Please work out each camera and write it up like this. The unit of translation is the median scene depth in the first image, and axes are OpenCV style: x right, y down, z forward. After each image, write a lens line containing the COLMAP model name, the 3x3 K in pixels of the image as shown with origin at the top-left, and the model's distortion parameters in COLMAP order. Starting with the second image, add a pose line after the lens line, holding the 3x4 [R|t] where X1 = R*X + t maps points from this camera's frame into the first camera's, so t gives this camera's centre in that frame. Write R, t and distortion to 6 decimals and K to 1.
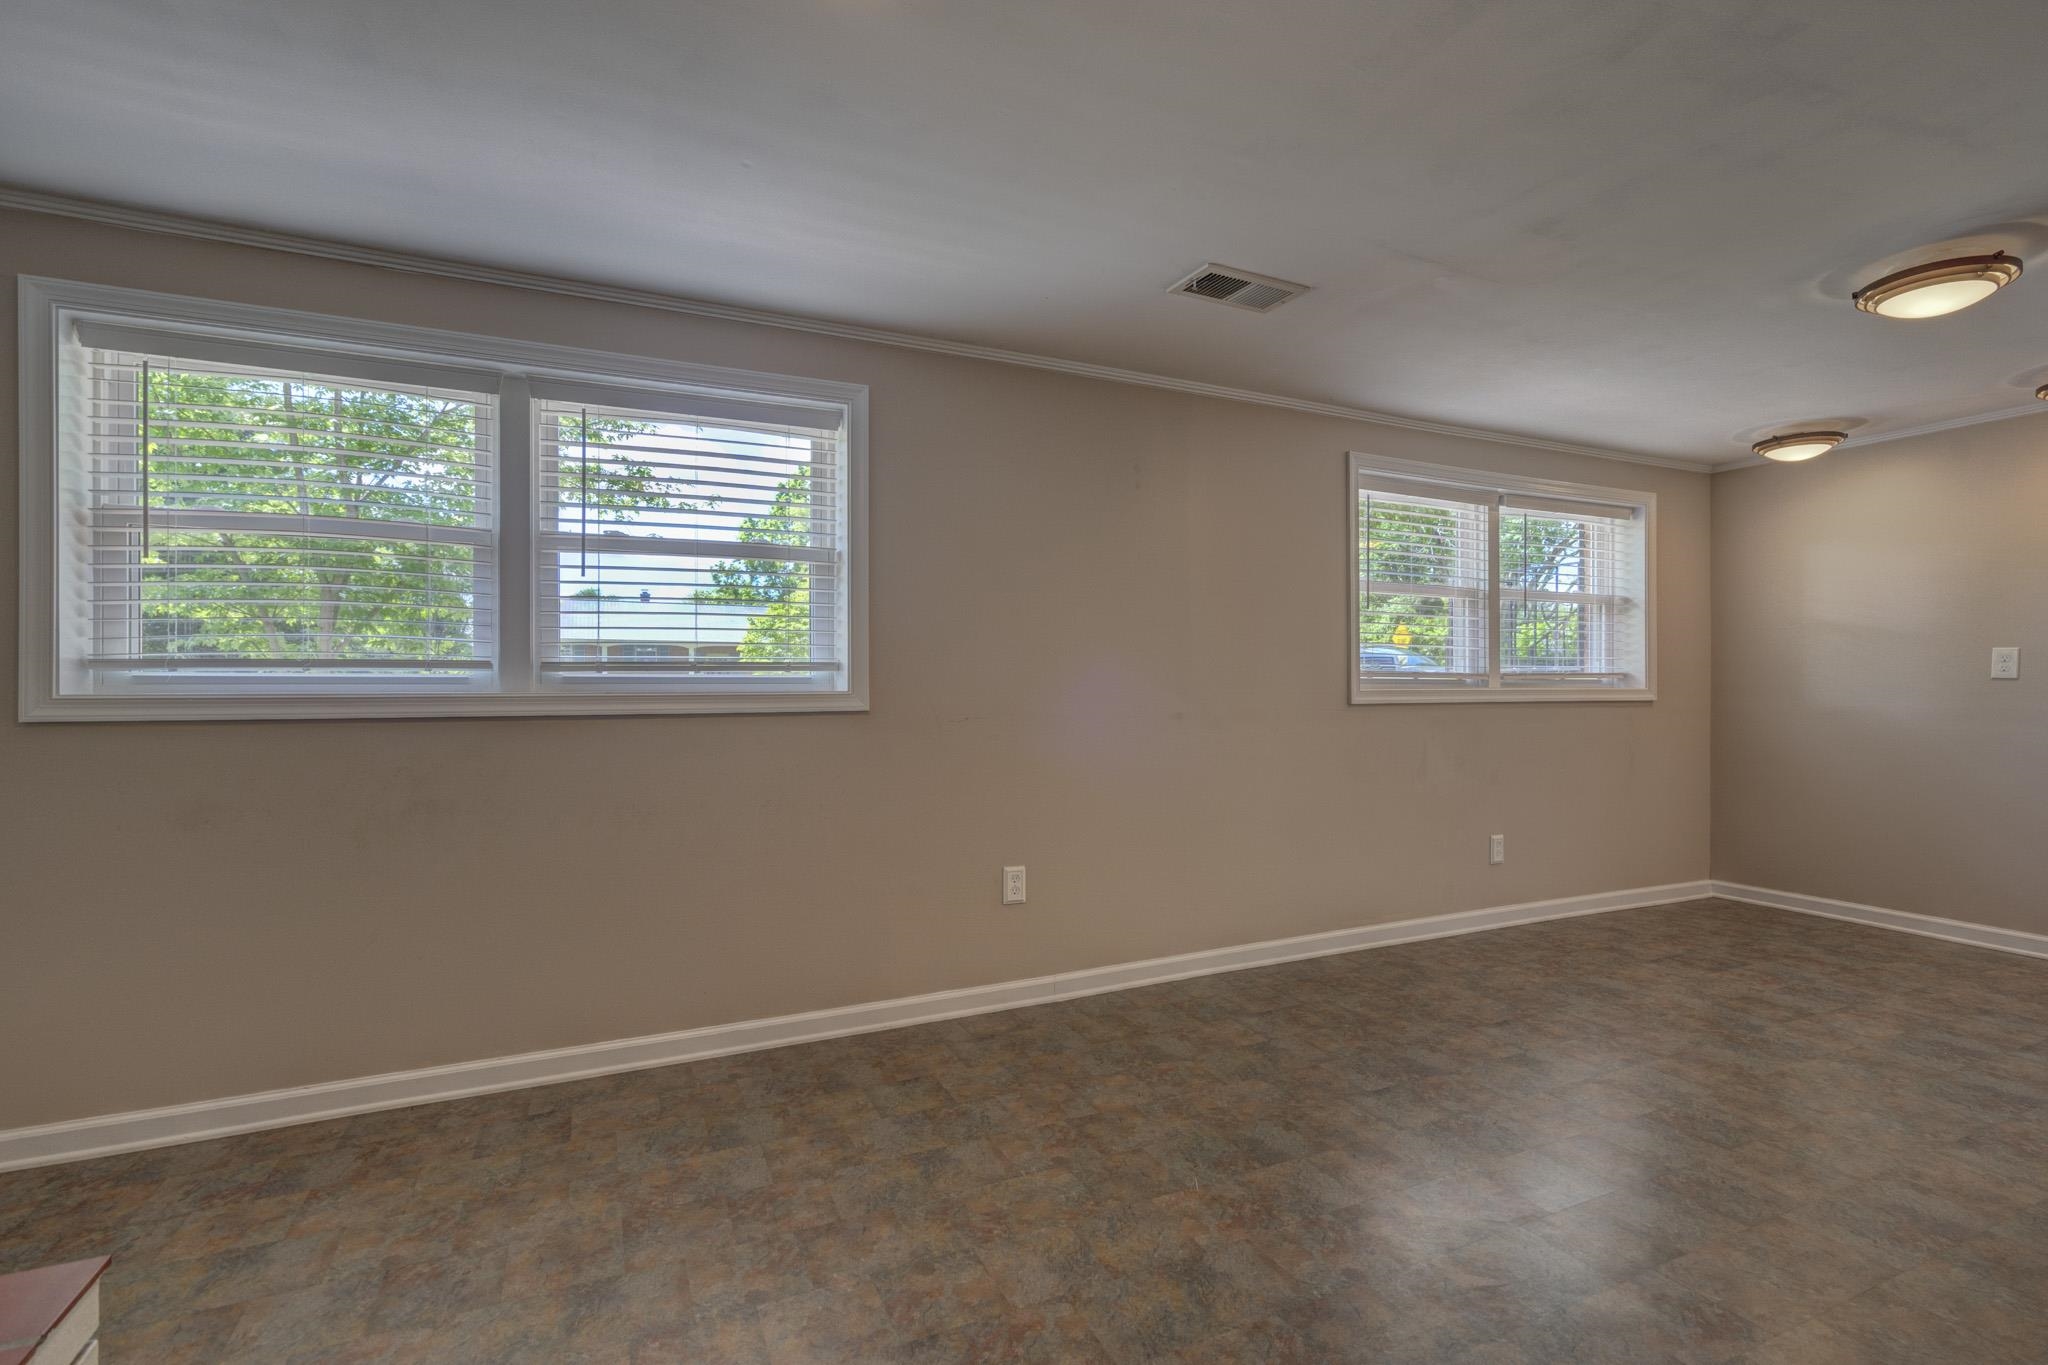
lens RADIAL K [[961.4, 0, 1029.7], [0, 961.4, 688.1], [0, 0, 1]] dist [-0.015879, -0.000080]
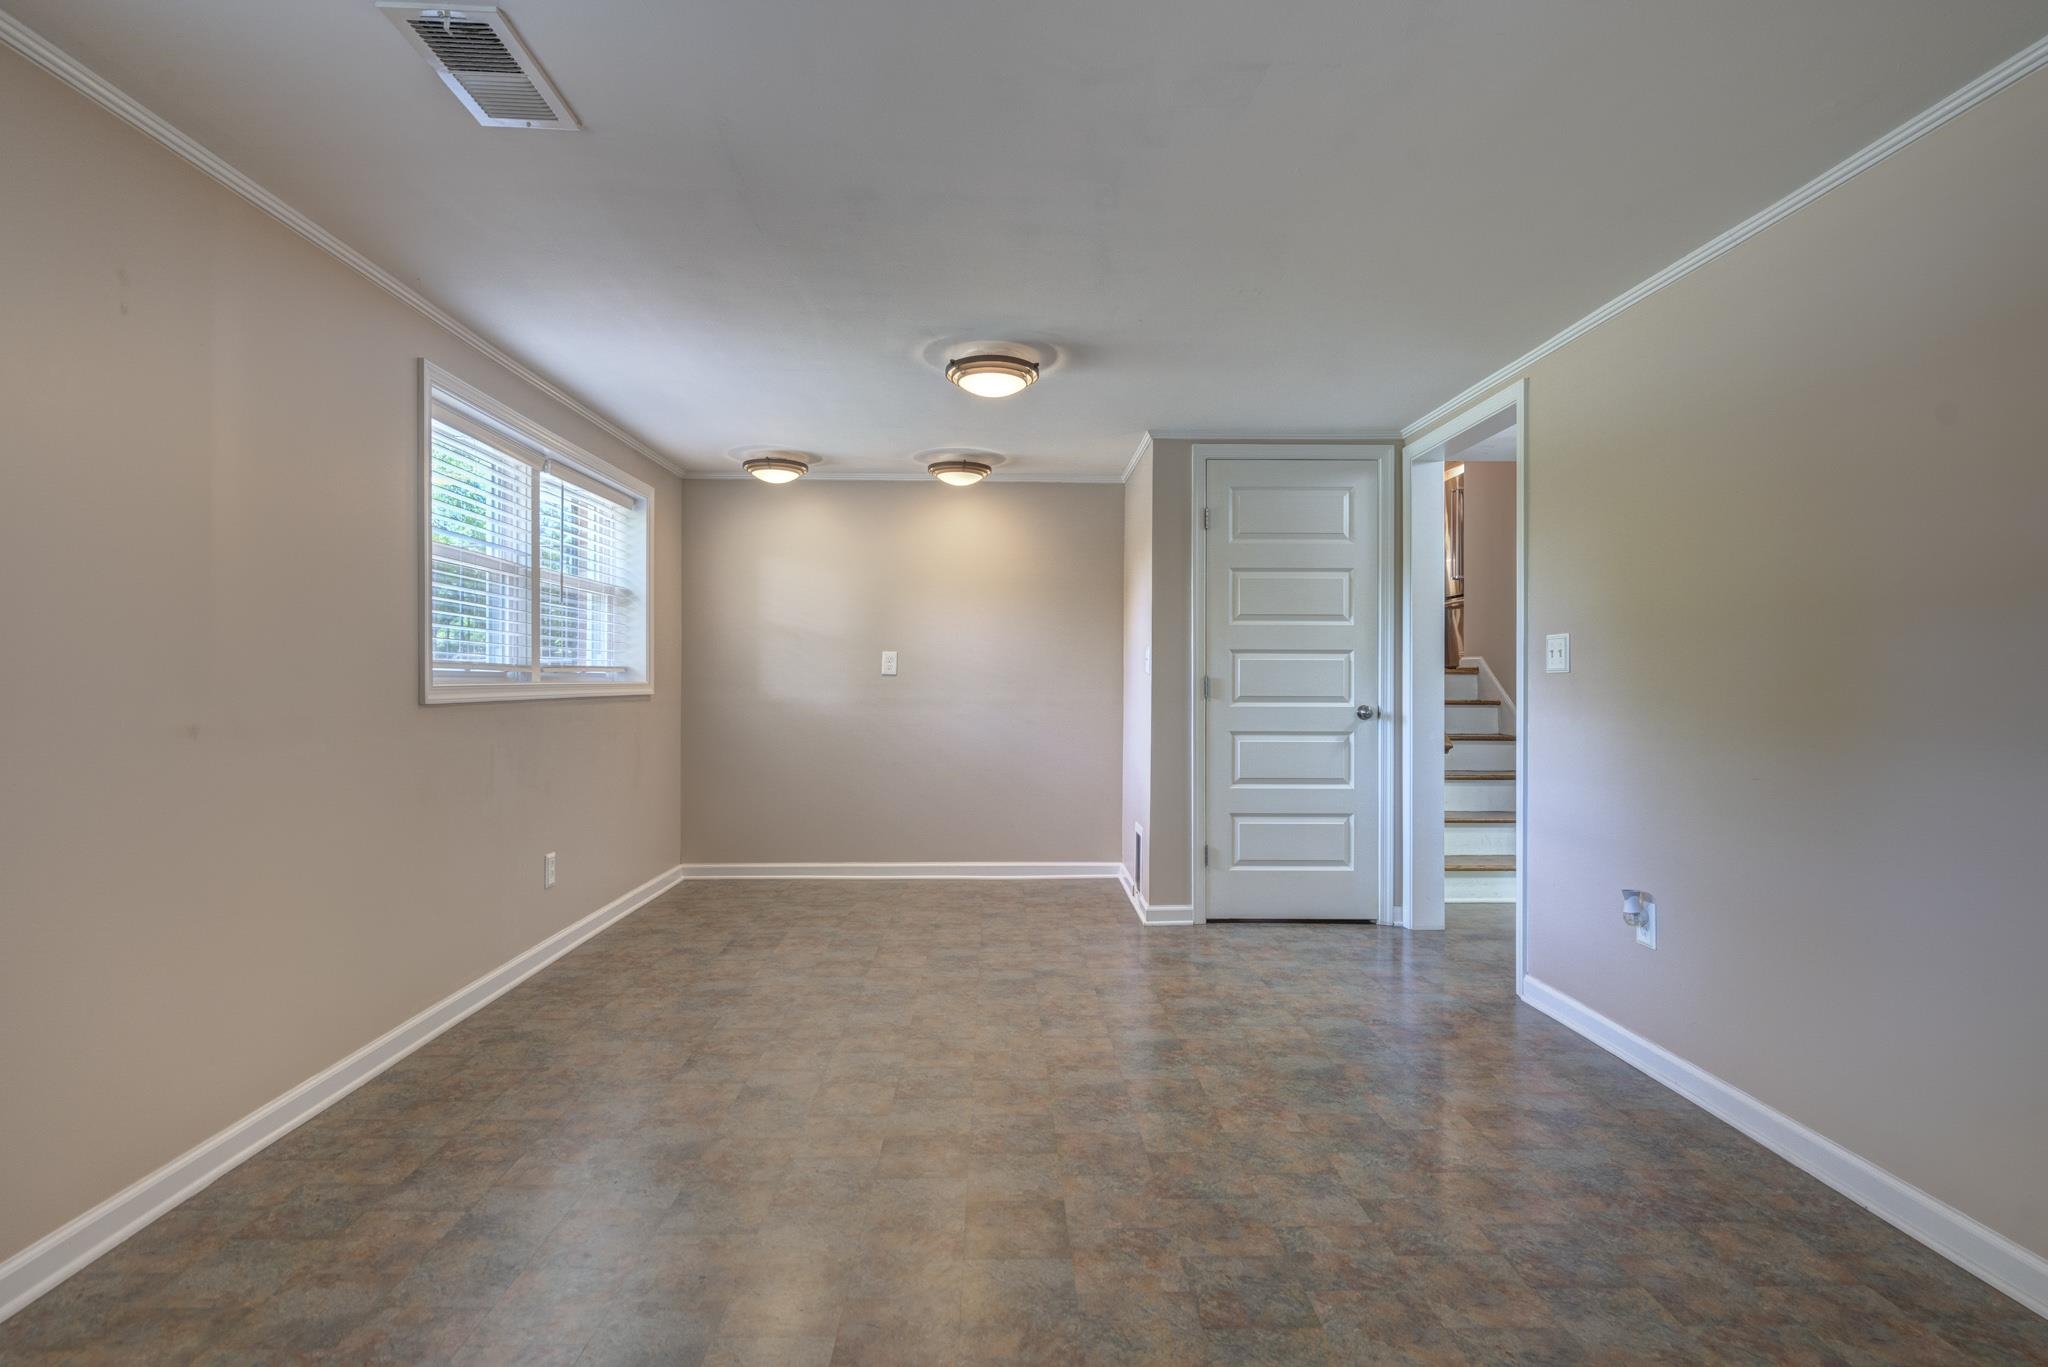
lens RADIAL K [[992.6, 0, 1026.3], [0, 992.6, 668.5], [0, 0, 1]] dist [0.004268, 0.000974]
pose [[0.380210, 0.012574, 0.924815, -0.189670], [-0.000692, 0.999911, -0.013310, -0.000602], [-0.924900, 0.004420, 0.380185, 0.287941]]
